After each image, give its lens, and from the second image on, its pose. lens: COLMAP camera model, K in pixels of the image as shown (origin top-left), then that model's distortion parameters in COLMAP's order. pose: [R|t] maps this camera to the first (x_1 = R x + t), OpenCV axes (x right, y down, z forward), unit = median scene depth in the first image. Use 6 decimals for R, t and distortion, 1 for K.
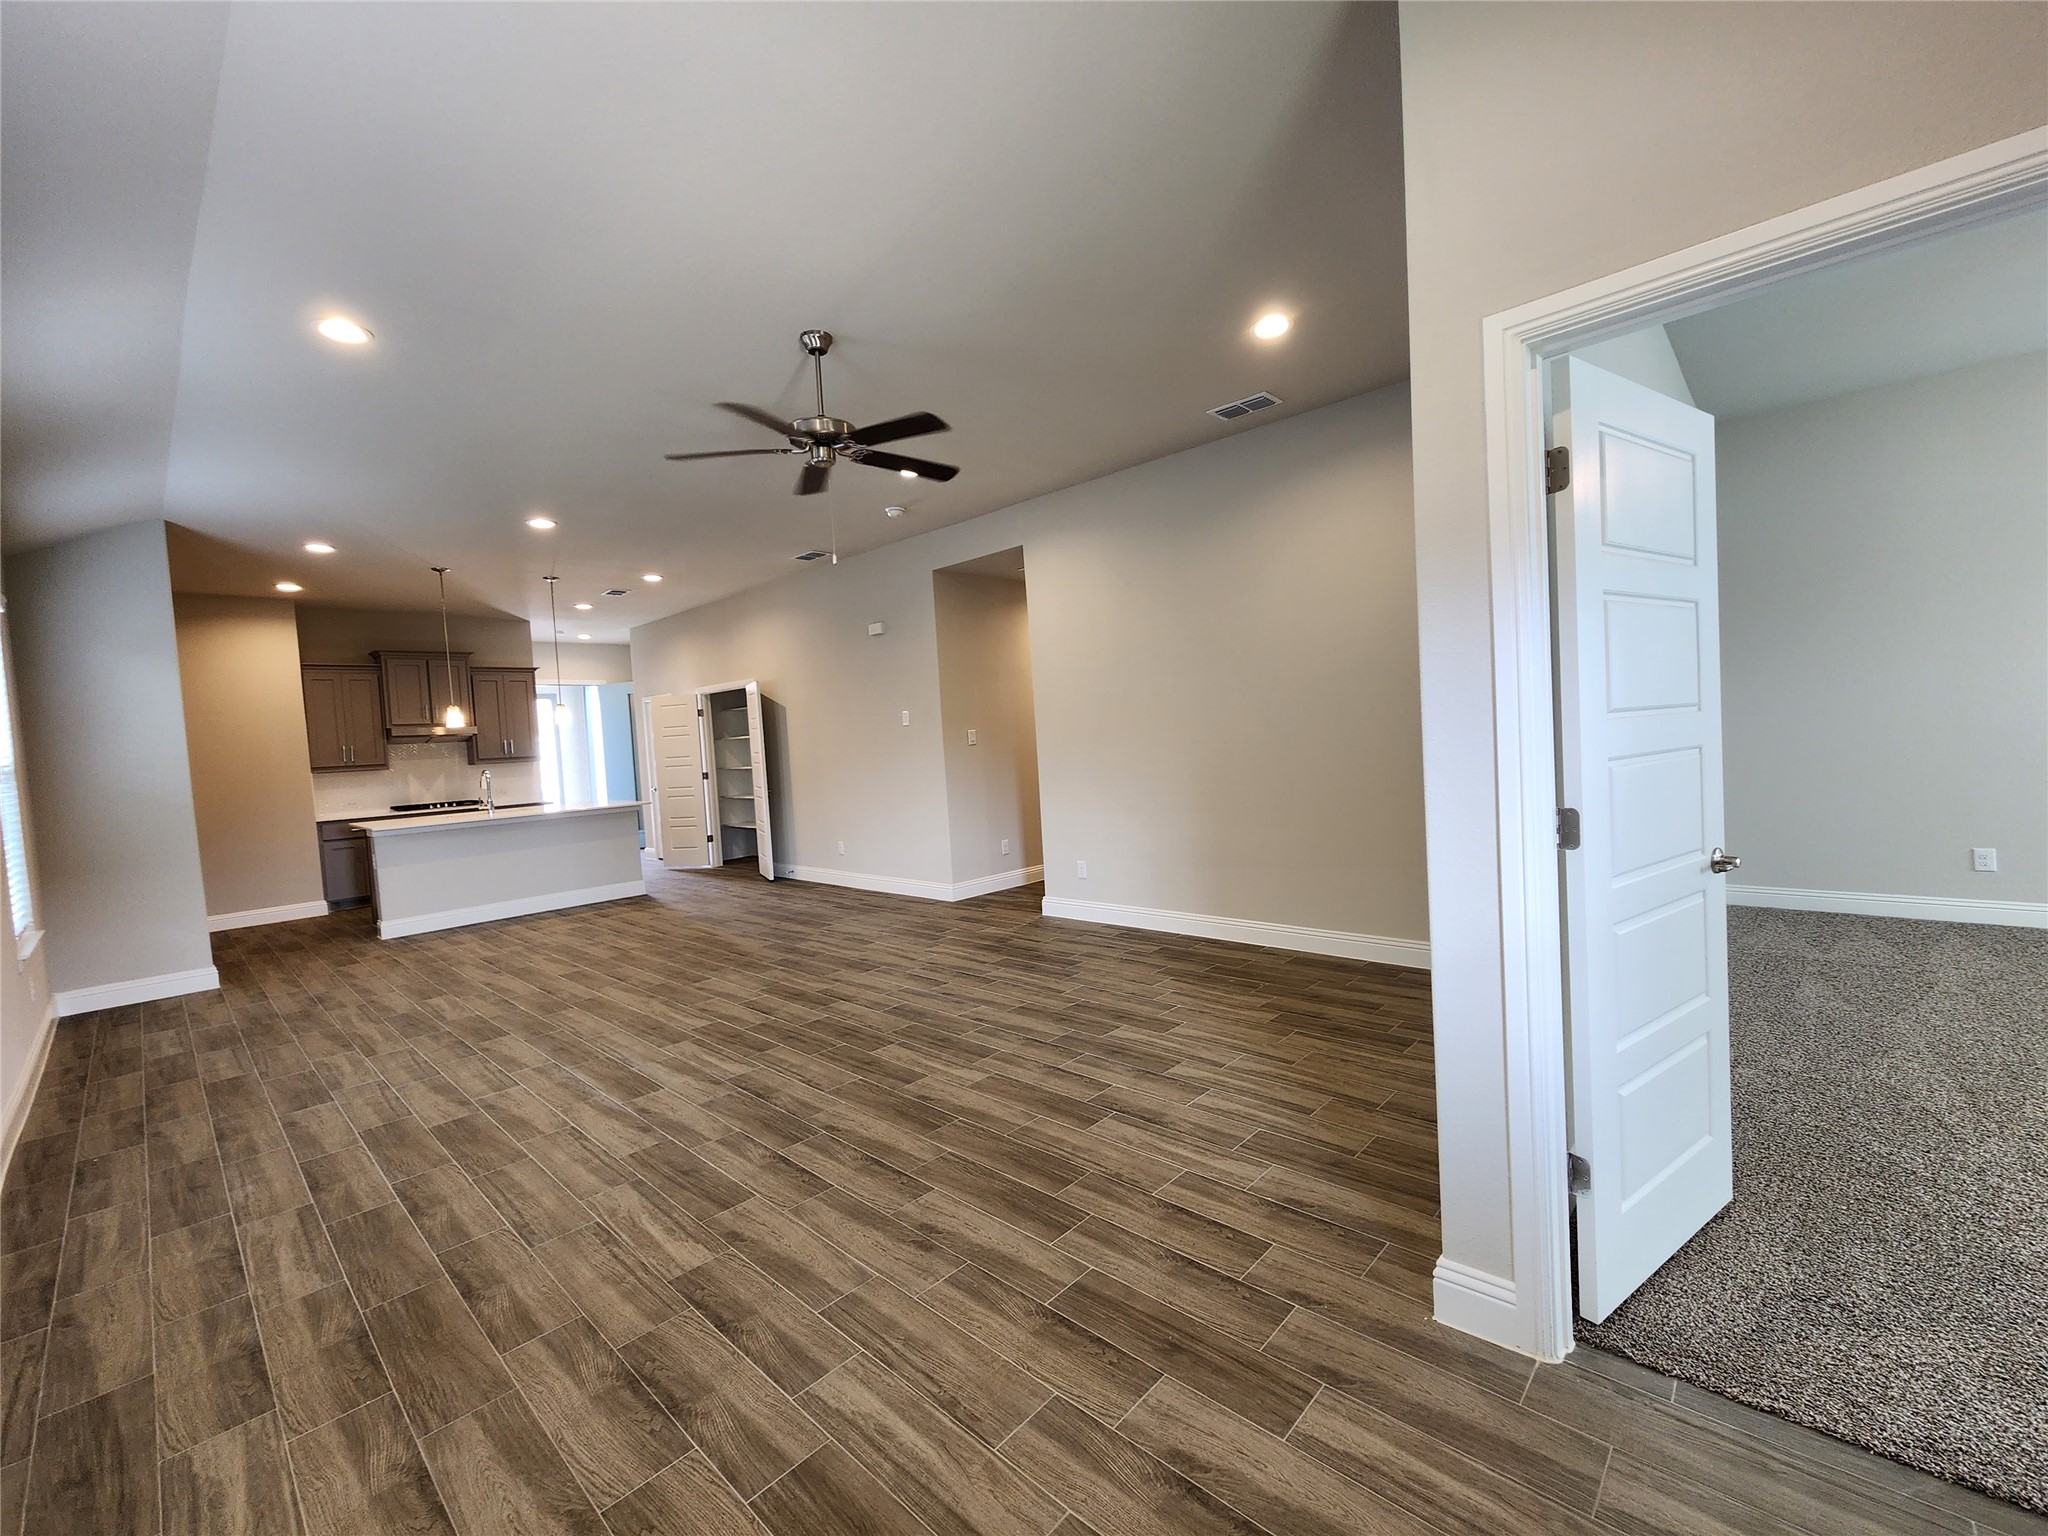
lens RADIAL K [[843.5, 0, 1039.1], [0, 843.5, 768.4], [0, 0, 1]] dist [0.000322, -0.000450]
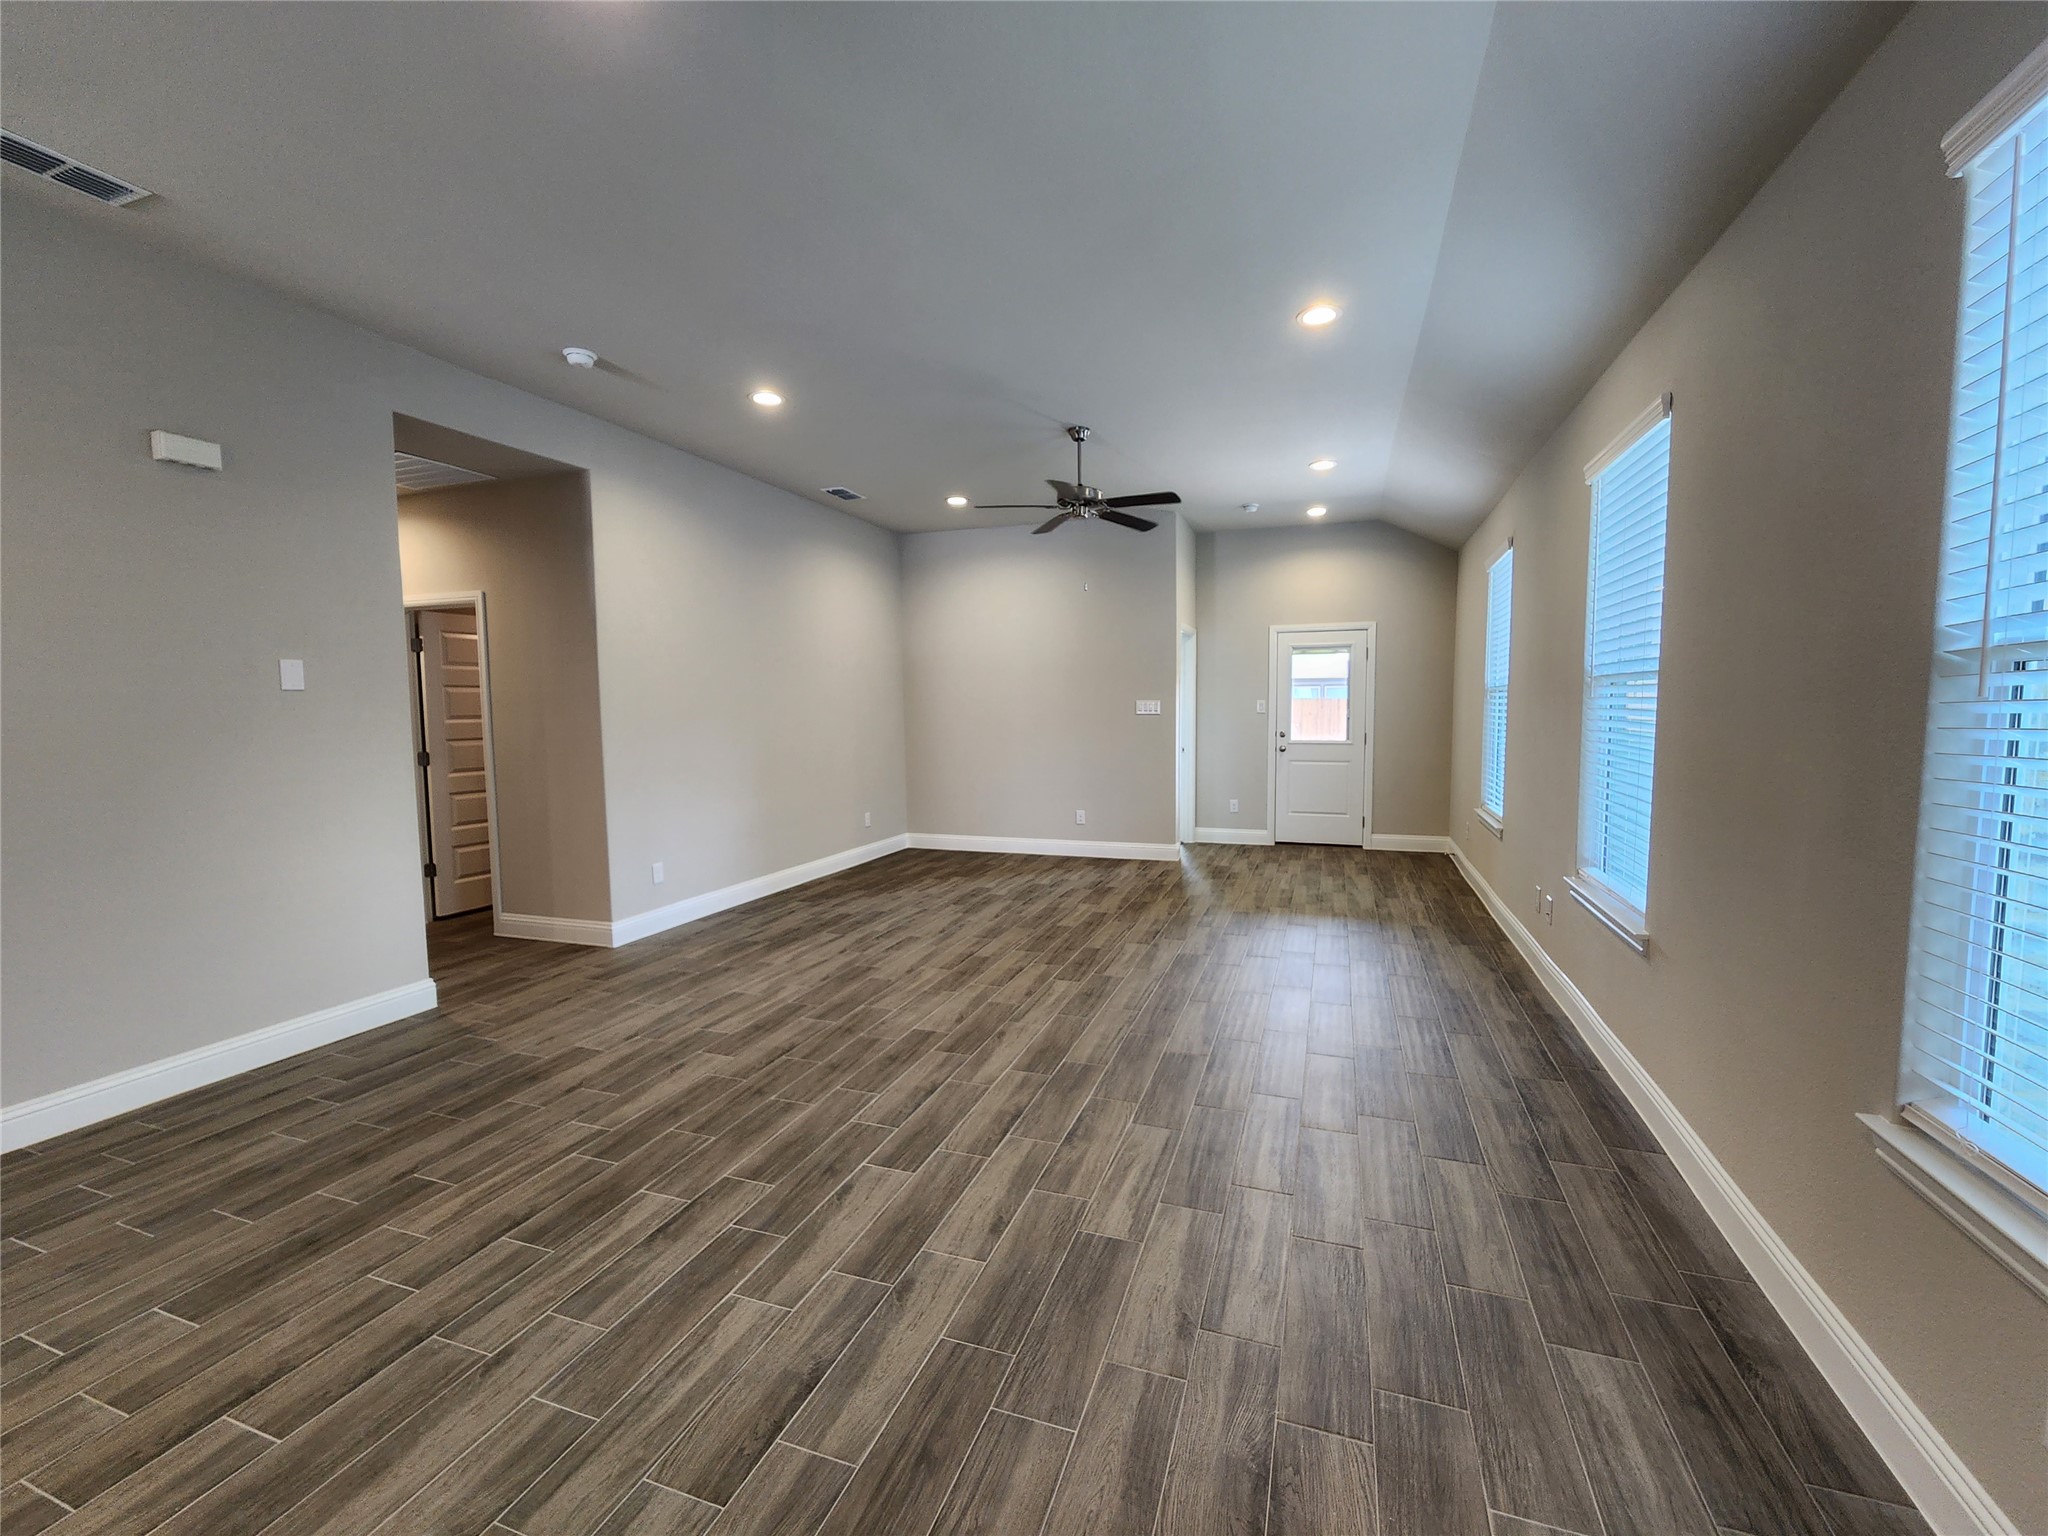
lens RADIAL K [[846.5, 0, 1038.8], [0, 846.5, 768.7], [0, 0, 1]] dist [0.000660, -0.000957]
pose [[-0.396767, -0.009014, 0.917875, -1.381892], [0.071057, 0.996650, 0.040503, 0.005689], [-0.915165, 0.081292, -0.394797, 1.478539]]
